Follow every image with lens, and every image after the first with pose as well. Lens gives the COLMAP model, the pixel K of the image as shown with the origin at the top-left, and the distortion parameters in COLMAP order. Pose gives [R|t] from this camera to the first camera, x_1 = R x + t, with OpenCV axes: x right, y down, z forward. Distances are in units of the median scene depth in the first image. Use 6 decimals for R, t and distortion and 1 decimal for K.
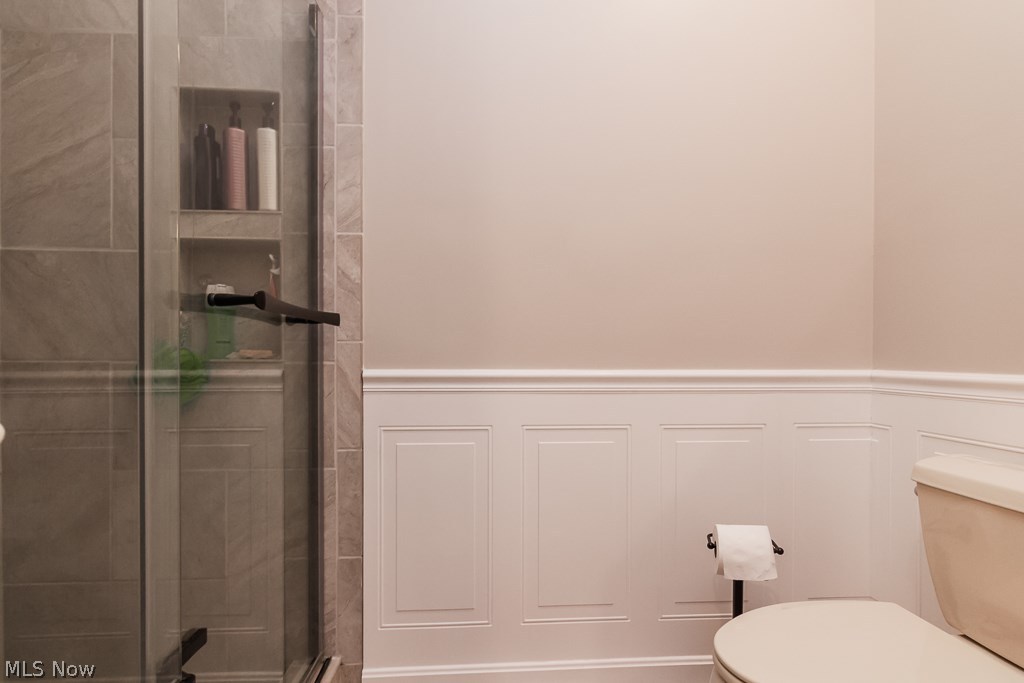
lens RADIAL K [[520.3, 0, 515.5], [0, 520.3, 347.0], [0, 0, 1]] dist [-0.004224, 0.000932]
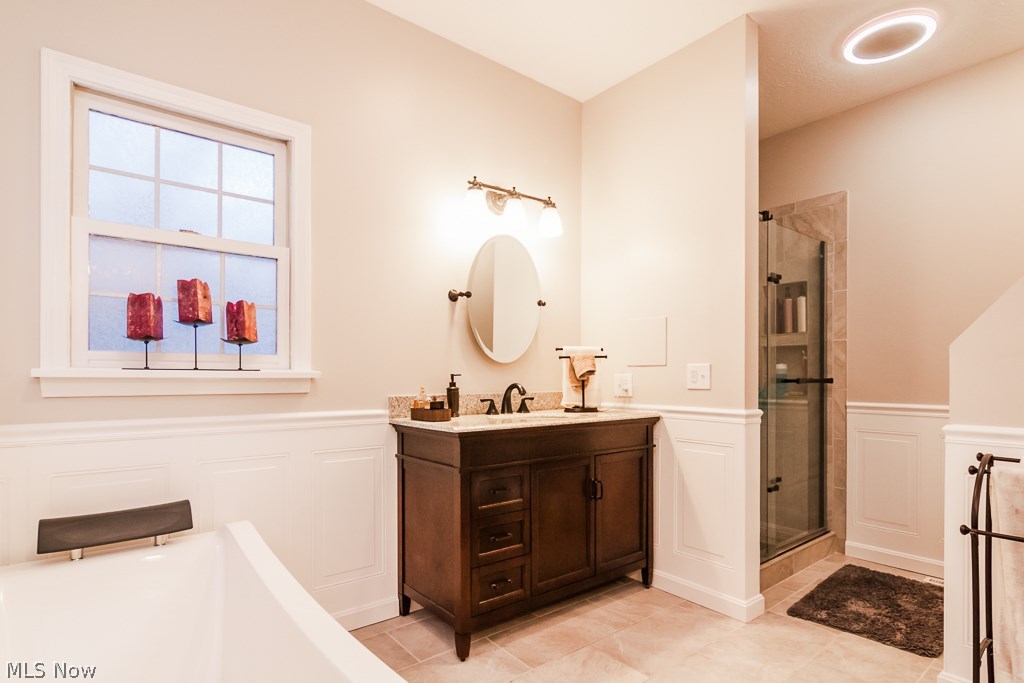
lens RADIAL K [[520.3, 0, 522.6], [0, 520.3, 376.3], [0, 0, 1]] dist [-0.004224, 0.000932]
pose [[0.598272, 0.003746, -0.801284, 0.637397], [-0.002565, 0.999993, 0.002760, -0.067480], [0.801289, 0.000404, 0.598277, -1.386594]]
